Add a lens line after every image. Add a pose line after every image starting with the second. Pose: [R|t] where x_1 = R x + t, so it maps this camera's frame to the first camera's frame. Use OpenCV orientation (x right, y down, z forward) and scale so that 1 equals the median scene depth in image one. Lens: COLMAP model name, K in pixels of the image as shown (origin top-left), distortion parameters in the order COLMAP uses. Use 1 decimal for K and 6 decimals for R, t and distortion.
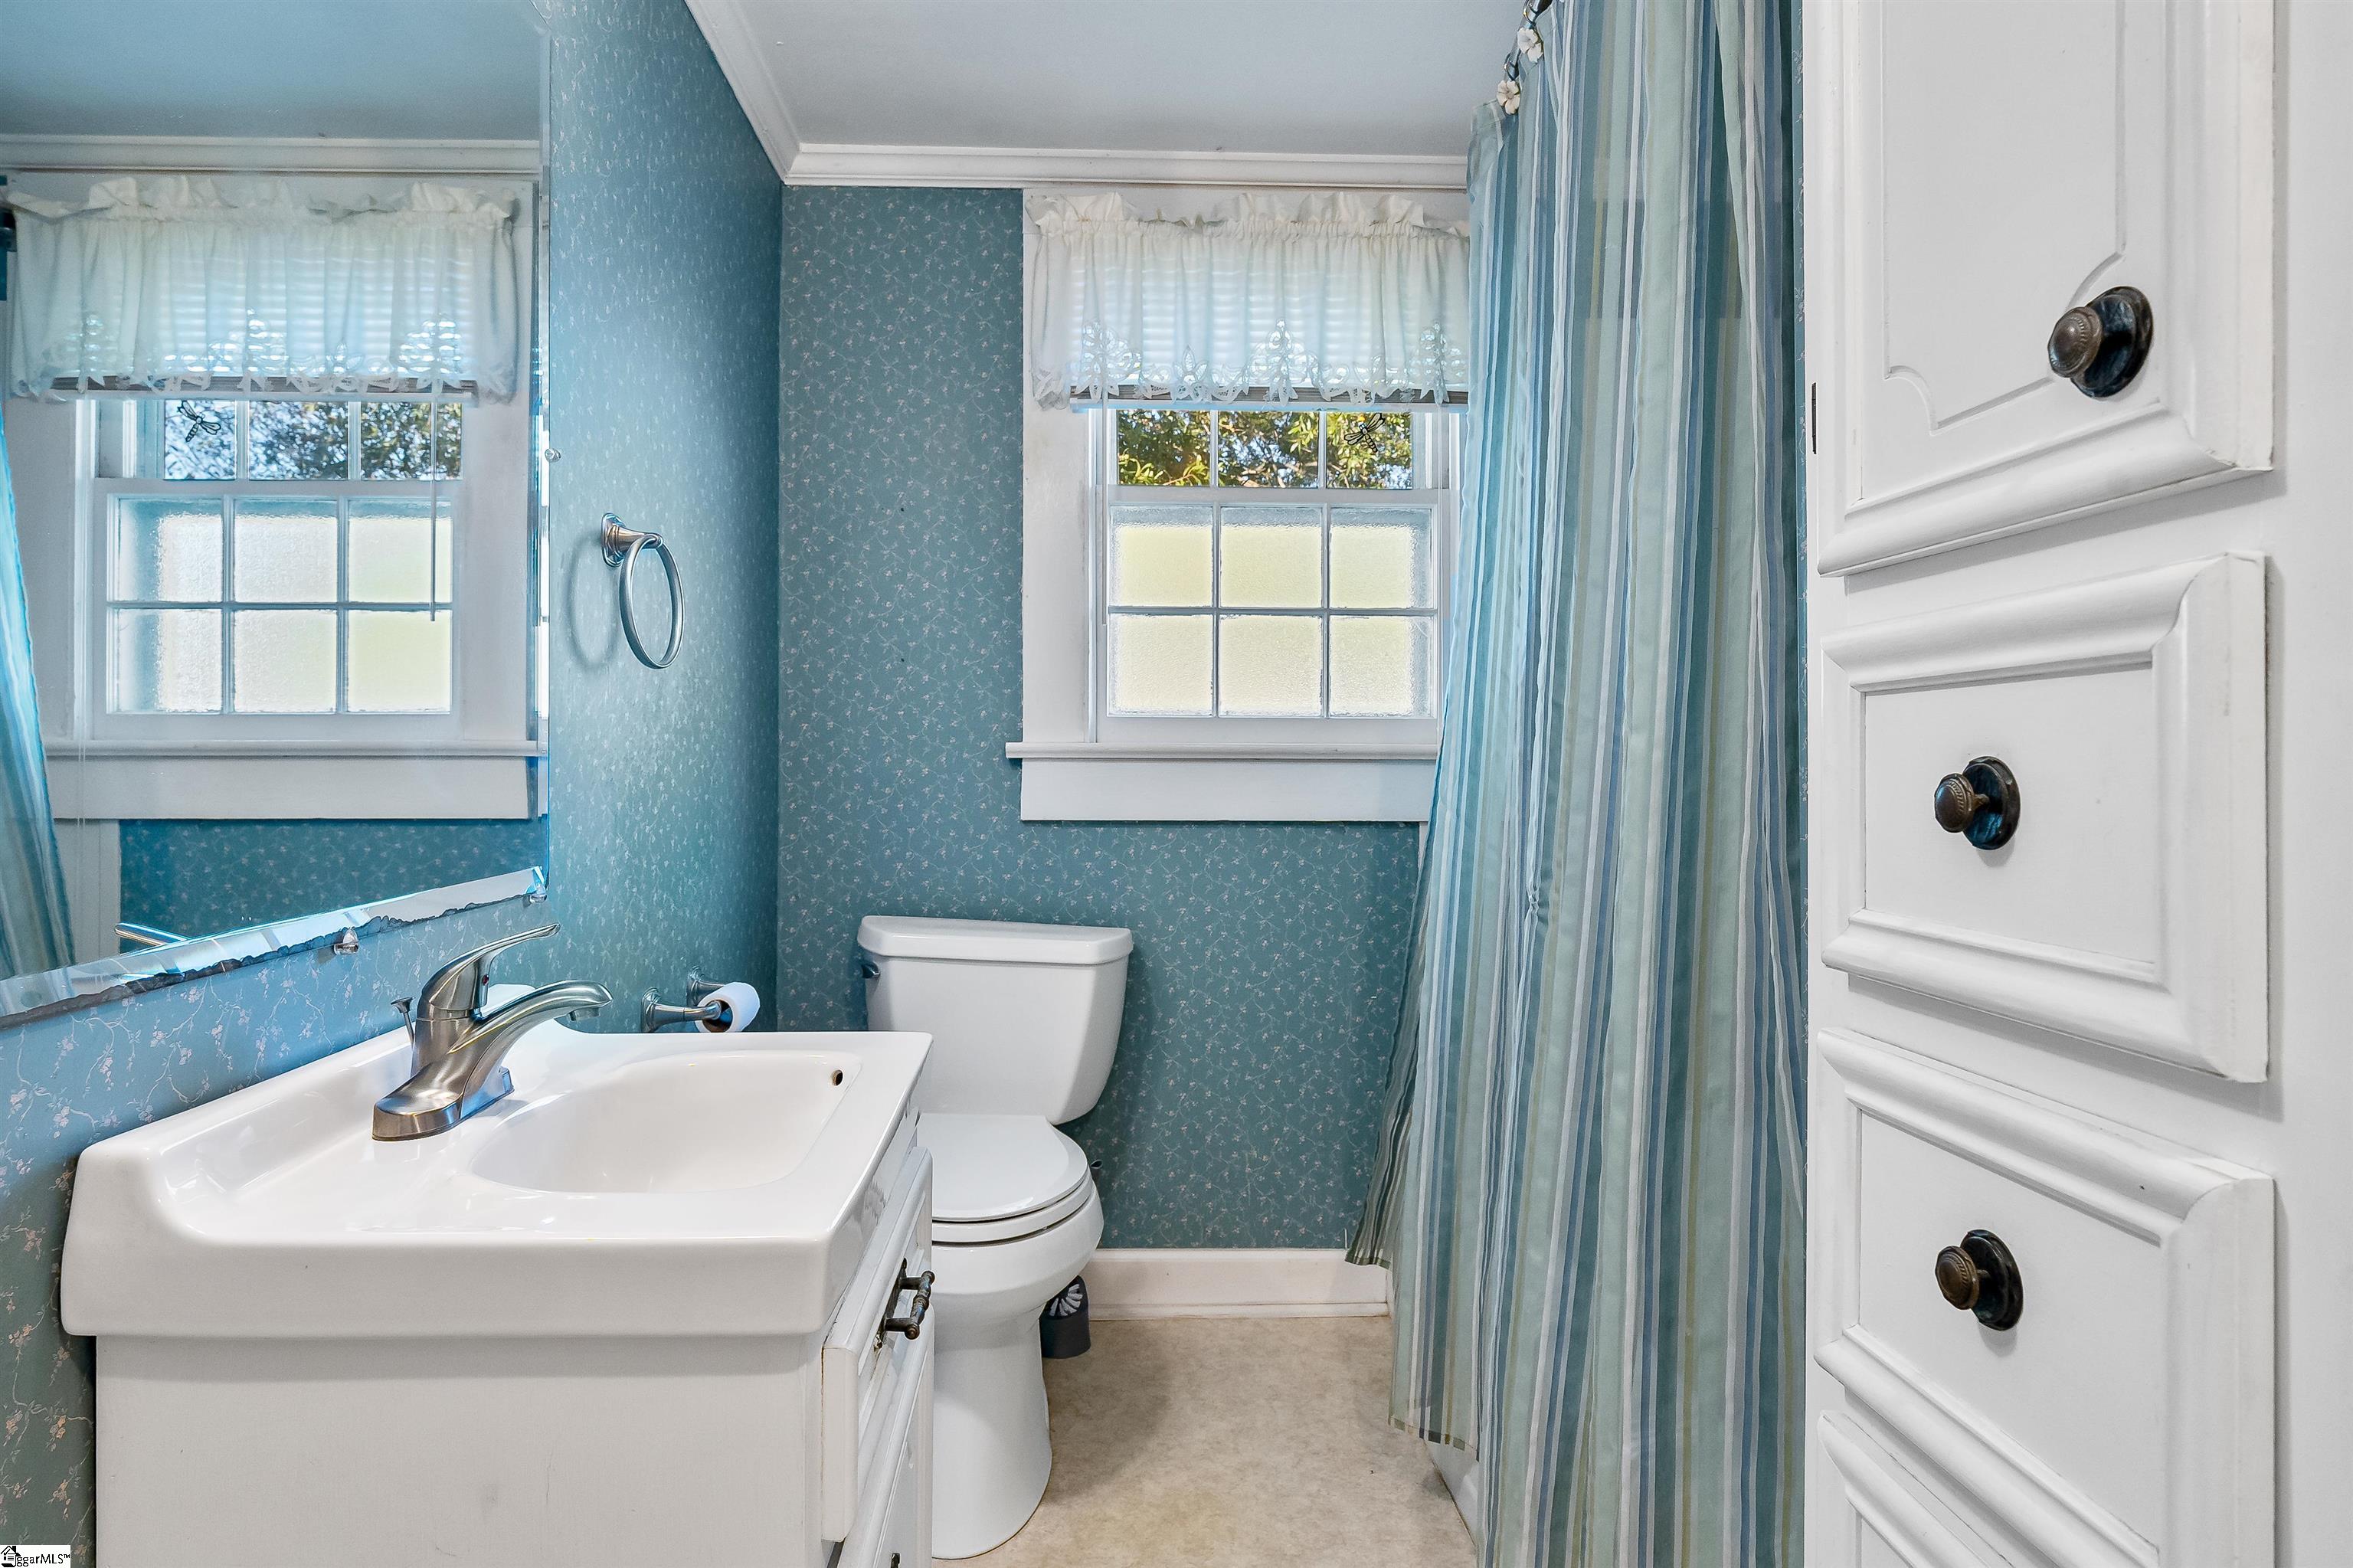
lens RADIAL K [[1252.6, 0, 1174.6], [0, 1252.6, 778.7], [0, 0, 1]] dist [-0.005465, 0.001161]
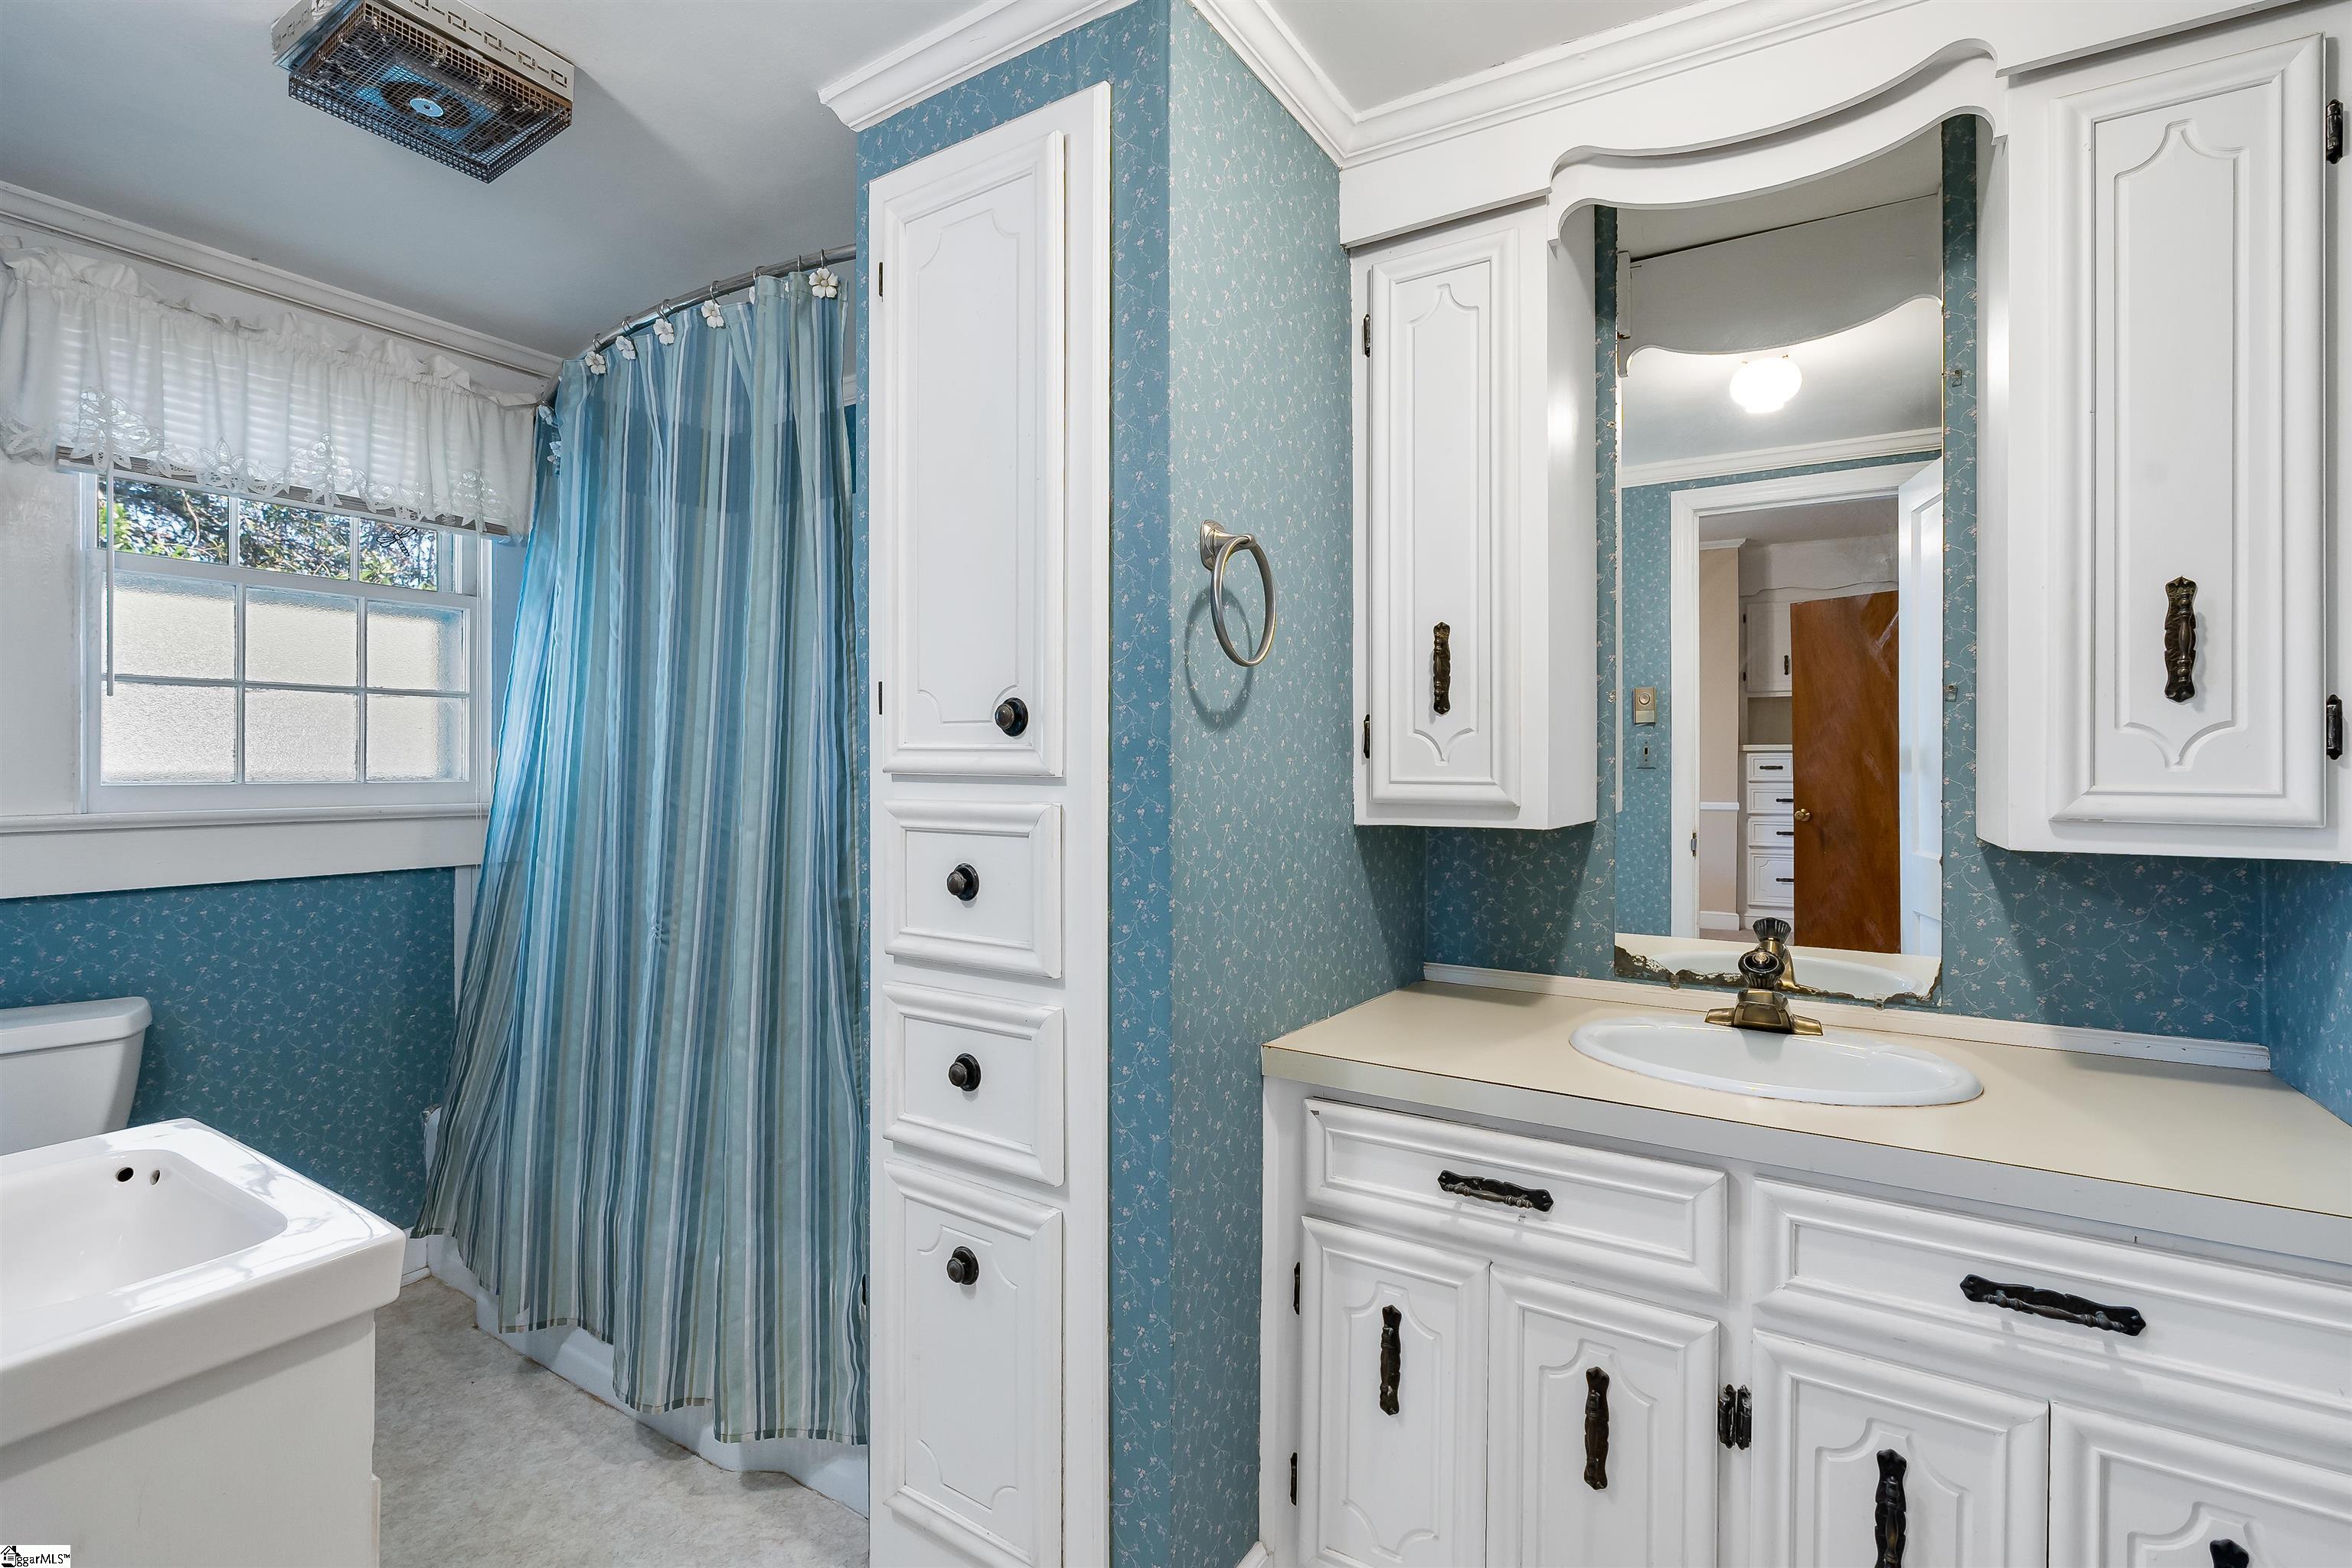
lens RADIAL K [[1065.1, 0, 1181.6], [0, 1065.1, 769.6], [0, 0, 1]] dist [-0.010953, 0.003987]
pose [[0.552419, -0.007092, 0.833536, -0.286463], [-0.001421, 0.999954, 0.009449, -0.073445], [-0.833565, -0.006404, 0.552384, -0.172480]]
